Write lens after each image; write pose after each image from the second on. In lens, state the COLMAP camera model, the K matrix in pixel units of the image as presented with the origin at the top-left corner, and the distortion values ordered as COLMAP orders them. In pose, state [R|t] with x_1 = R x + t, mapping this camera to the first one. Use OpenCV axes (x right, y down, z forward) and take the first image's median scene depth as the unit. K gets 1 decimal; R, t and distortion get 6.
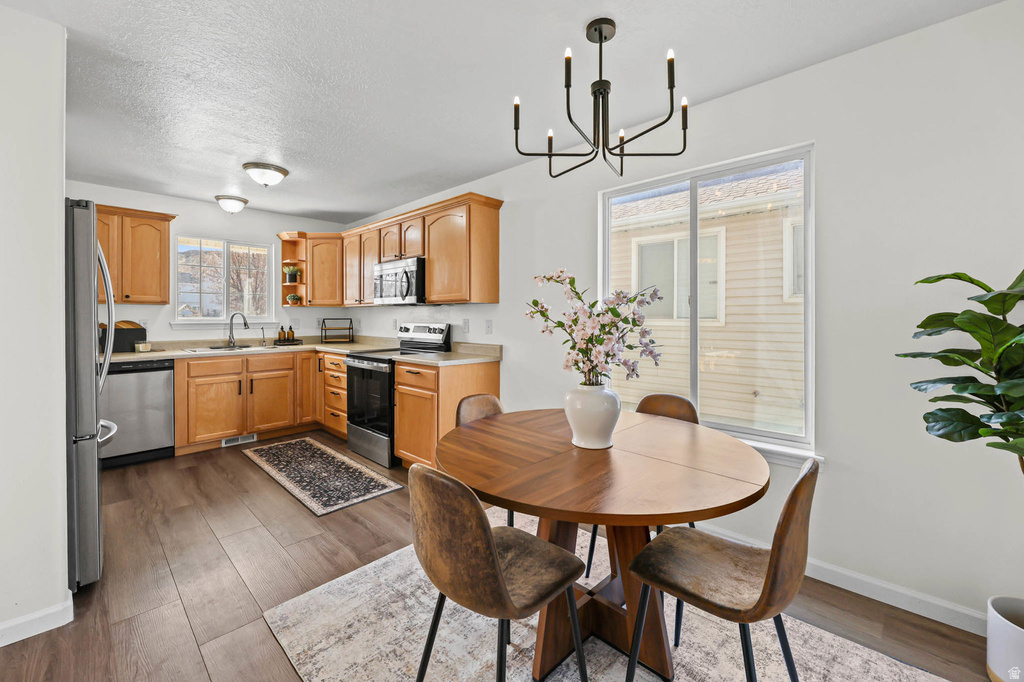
lens RADIAL K [[420.7, 0, 521.0], [0, 420.7, 314.8], [0, 0, 1]] dist [-0.000658, -0.000223]
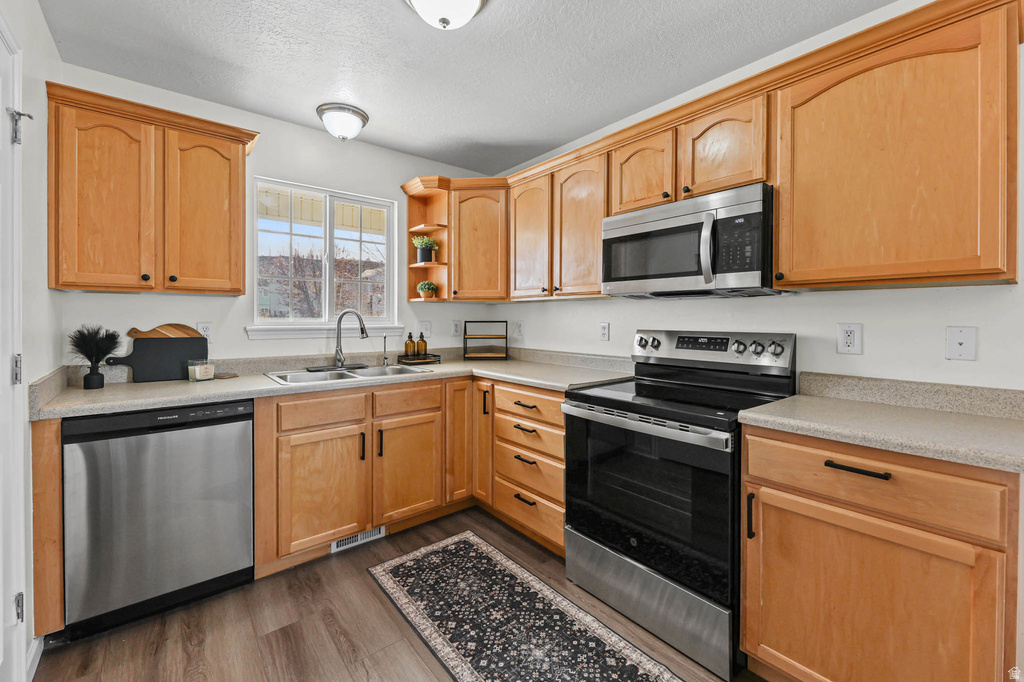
lens RADIAL K [[422.6, 0, 515.0], [0, 422.6, 318.1], [0, 0, 1]] dist [-0.000647, -0.000591]
pose [[0.992727, 0.003060, -0.120347, -0.381248], [-0.002663, 0.999990, 0.003460, 0.002945], [0.120356, -0.003114, 0.992726, 0.449477]]
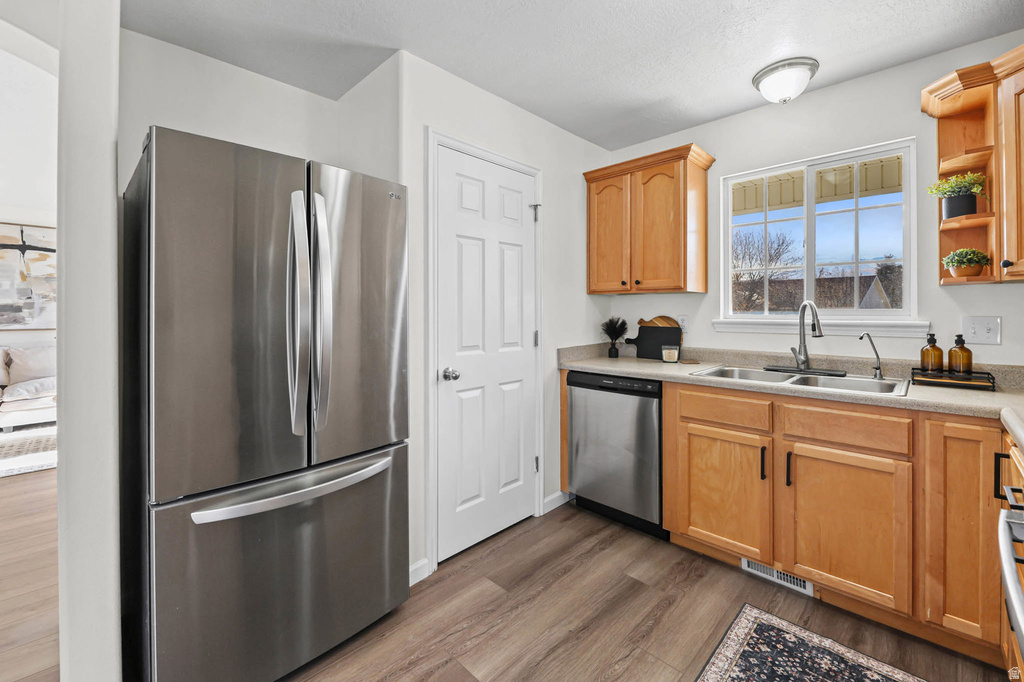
lens RADIAL K [[429.5, 0, 510.1], [0, 429.5, 307.8], [0, 0, 1]] dist [-0.000869, -0.000394]
pose [[-0.022172, -0.005066, -0.999741, -0.176245], [0.005646, 0.999971, -0.005192, 0.001969], [0.999738, -0.005760, -0.022143, 0.688633]]
